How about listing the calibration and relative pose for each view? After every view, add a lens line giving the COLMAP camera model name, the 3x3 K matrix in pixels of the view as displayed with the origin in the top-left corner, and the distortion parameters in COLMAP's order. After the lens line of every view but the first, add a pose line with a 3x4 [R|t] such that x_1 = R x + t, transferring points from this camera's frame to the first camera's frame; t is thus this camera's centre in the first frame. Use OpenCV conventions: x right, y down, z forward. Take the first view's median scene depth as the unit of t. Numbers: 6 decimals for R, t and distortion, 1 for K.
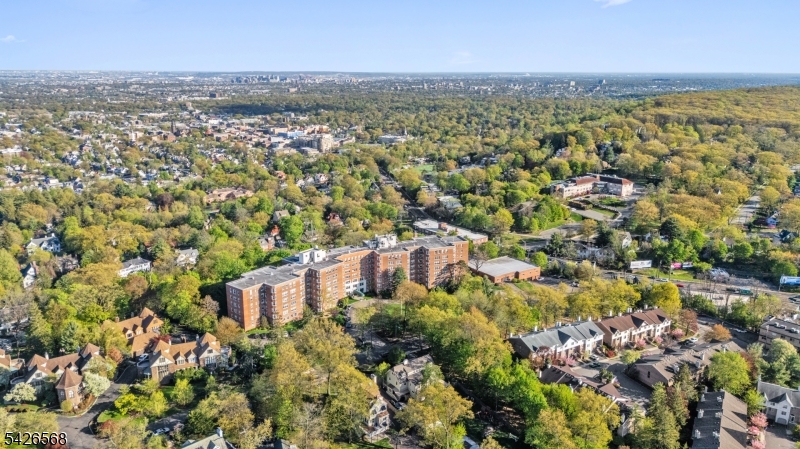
lens RADIAL K [[579.7, 0, 400.0], [0, 579.7, 224.5], [0, 0, 1]] dist [0.038337, 0.000314]
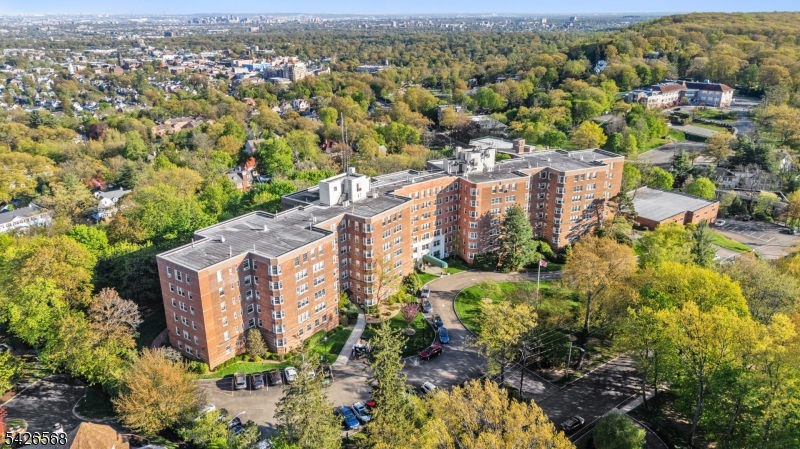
lens RADIAL K [[579.7, 0, 400.0], [0, 579.7, 224.5], [0, 0, 1]] dist [0.038337, 0.000314]
pose [[0.998391, -0.026374, 0.050206, -0.052904], [0.021567, 0.995341, 0.093976, 0.015934], [-0.052451, -0.092742, 0.994308, 0.209041]]
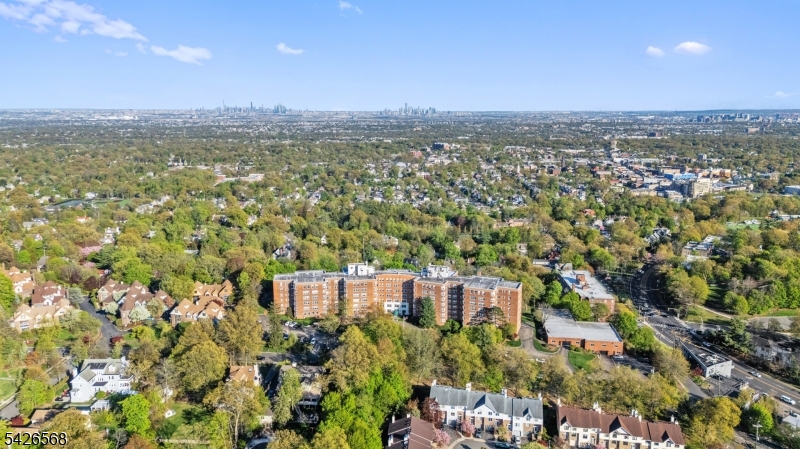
lens RADIAL K [[579.7, 0, 400.0], [0, 579.7, 224.5], [0, 0, 1]] dist [0.038337, 0.000314]
pose [[0.743993, 0.127985, -0.655815, 0.255391], [-0.169527, 0.985525, 0.000008, -0.018076], [0.646324, 0.111173, 0.754921, 0.077710]]
